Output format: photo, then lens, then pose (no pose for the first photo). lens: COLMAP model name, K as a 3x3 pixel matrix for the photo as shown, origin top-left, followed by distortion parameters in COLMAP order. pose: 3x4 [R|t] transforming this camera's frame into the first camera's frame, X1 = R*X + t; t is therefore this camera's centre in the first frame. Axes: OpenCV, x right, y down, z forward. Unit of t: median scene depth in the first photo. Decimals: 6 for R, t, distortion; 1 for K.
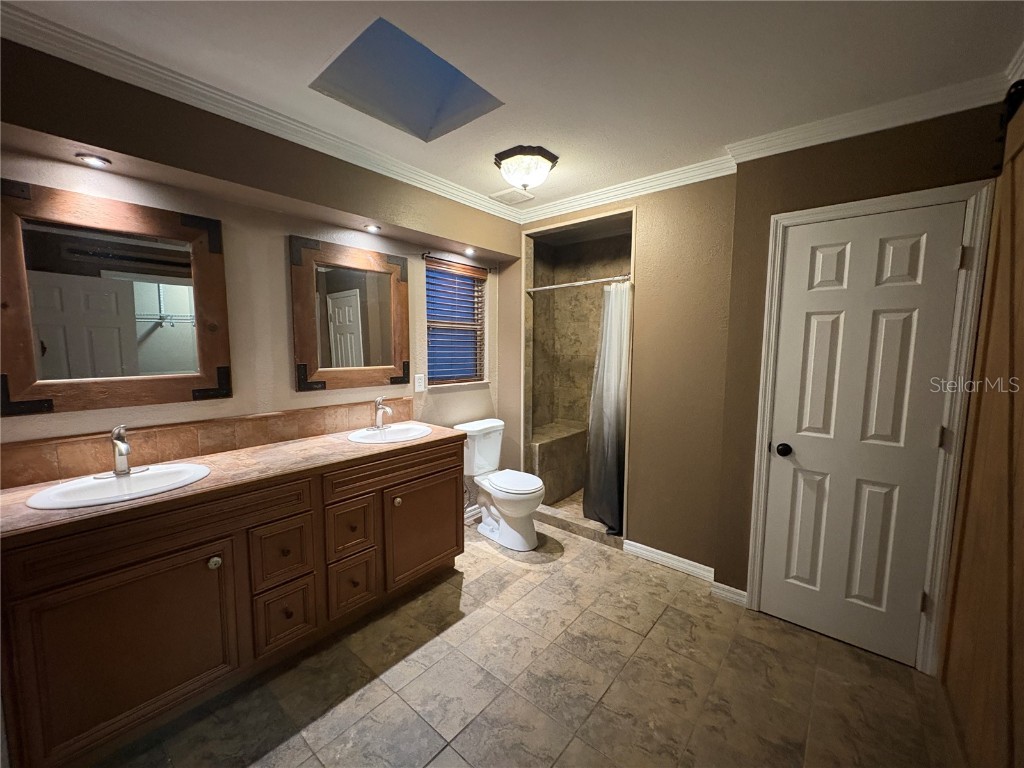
lens RADIAL K [[409.8, 0, 512.0], [0, 409.8, 384.0], [0, 0, 1]] dist [-0.000644, 0.000180]
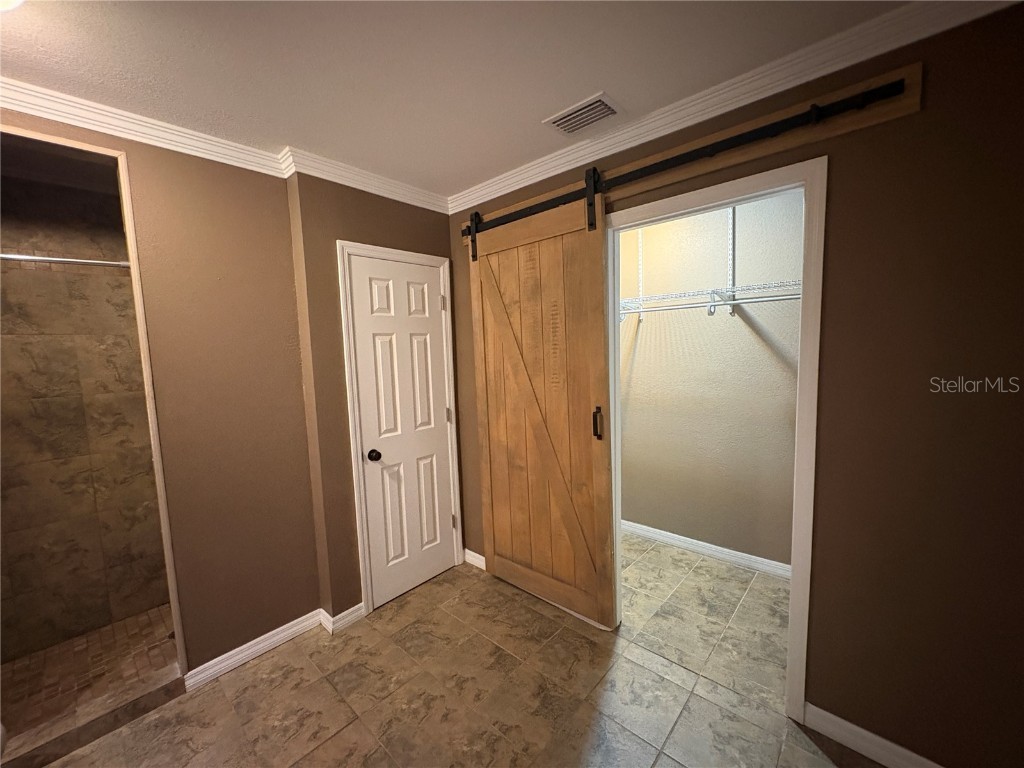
lens RADIAL K [[409.8, 0, 512.0], [0, 409.8, 384.0], [0, 0, 1]] dist [-0.000644, 0.000180]
pose [[0.037202, -0.101771, 0.994112, -0.418325], [0.137419, 0.985871, 0.095785, -0.087422], [-0.989814, 0.133047, 0.050662, 0.549852]]
